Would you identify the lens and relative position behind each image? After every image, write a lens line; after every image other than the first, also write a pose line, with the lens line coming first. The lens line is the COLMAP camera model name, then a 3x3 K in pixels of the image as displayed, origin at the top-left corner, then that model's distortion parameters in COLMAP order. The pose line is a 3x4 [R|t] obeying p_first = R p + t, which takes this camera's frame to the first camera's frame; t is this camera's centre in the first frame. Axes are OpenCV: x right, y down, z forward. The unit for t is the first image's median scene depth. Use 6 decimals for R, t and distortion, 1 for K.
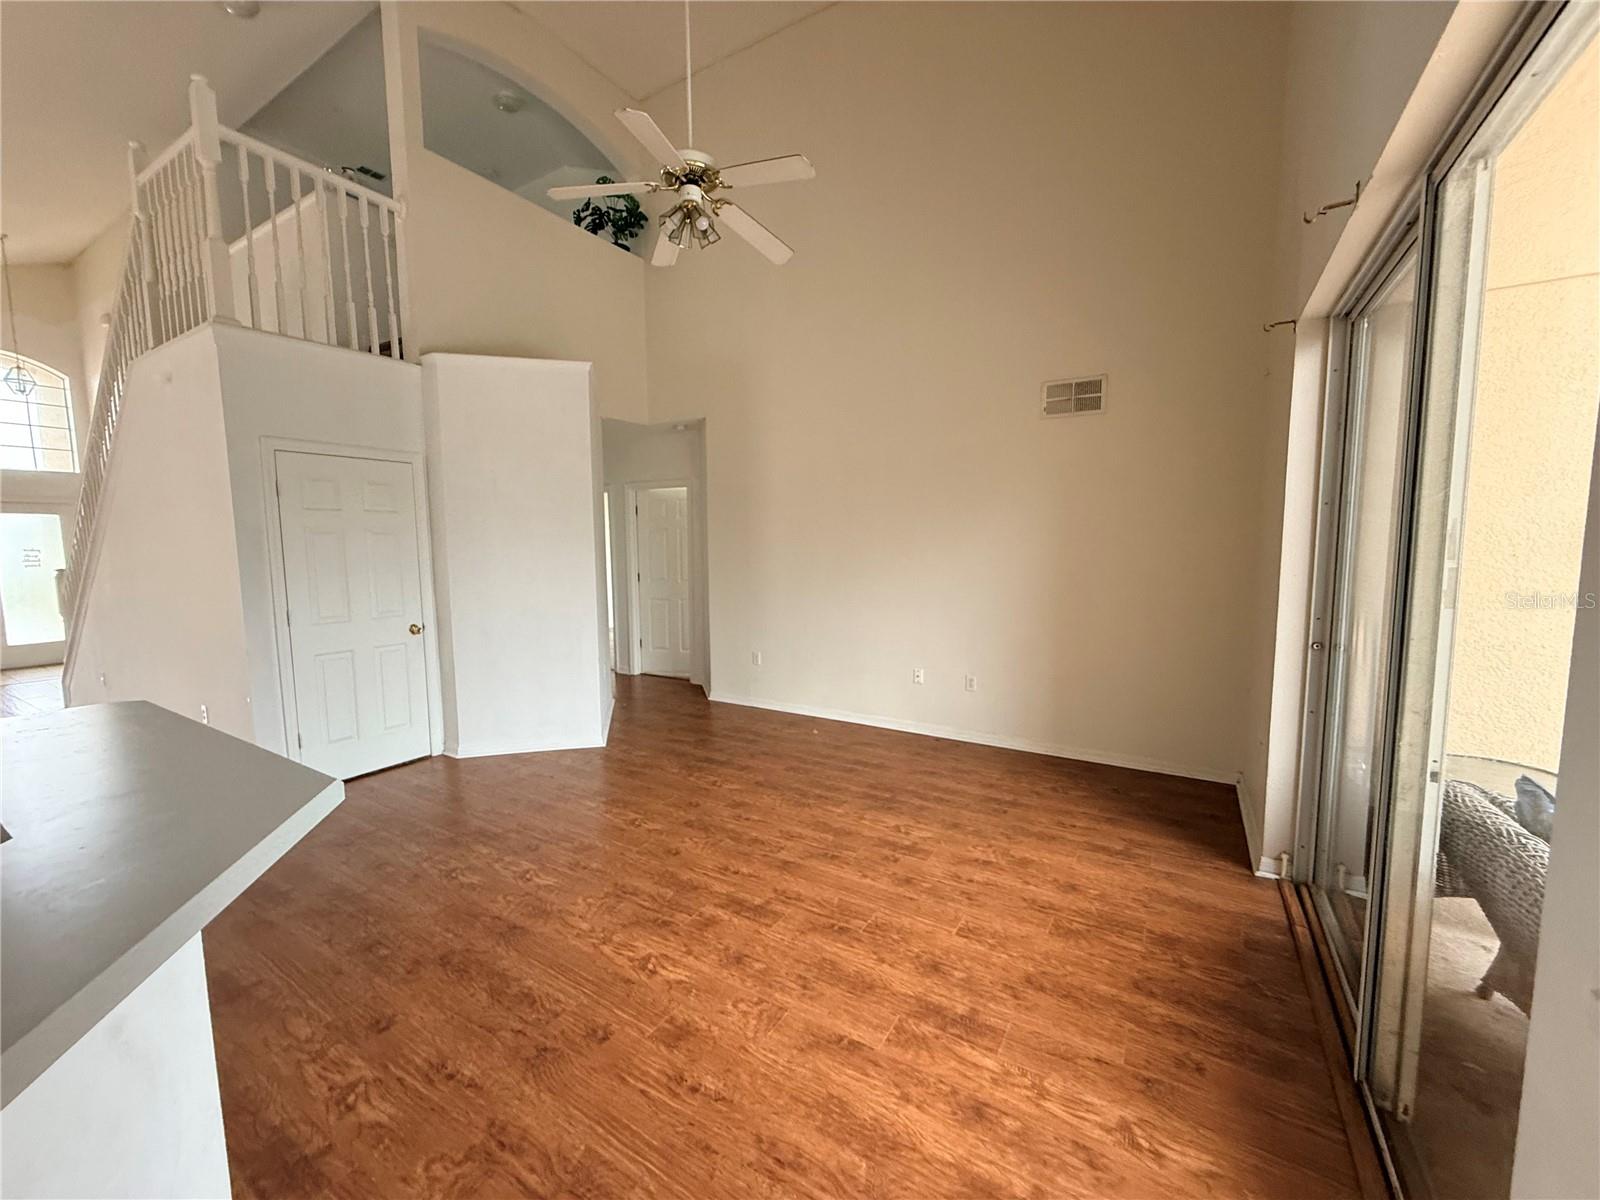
lens RADIAL K [[639.7, 0, 796.9], [0, 639.7, 602.1], [0, 0, 1]] dist [-0.001348, 0.000147]
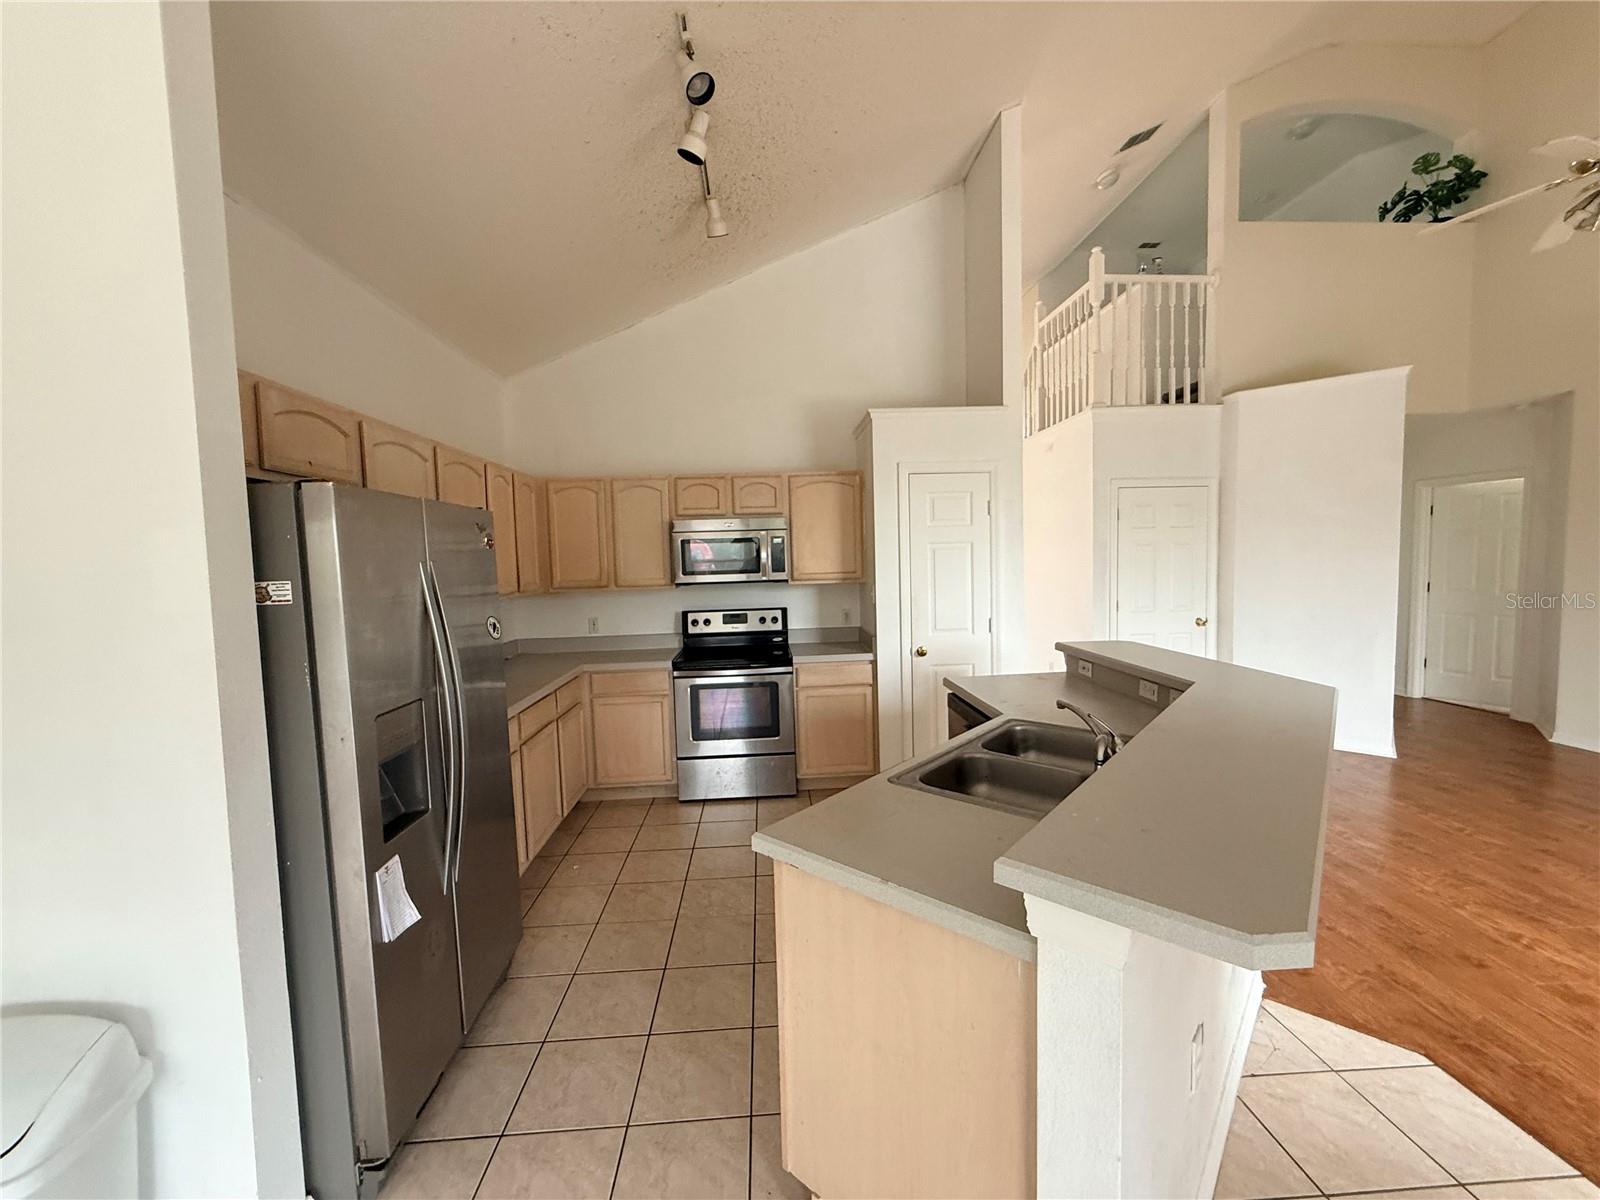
lens RADIAL K [[639.7, 0, 792.9], [0, 639.7, 600.4], [0, 0, 1]] dist [-0.001348, 0.000147]
pose [[0.568021, 0.049095, -0.821549, -0.045645], [-0.061023, 0.997984, 0.017448, 0.033053], [0.820749, 0.040222, 0.569871, -0.399074]]
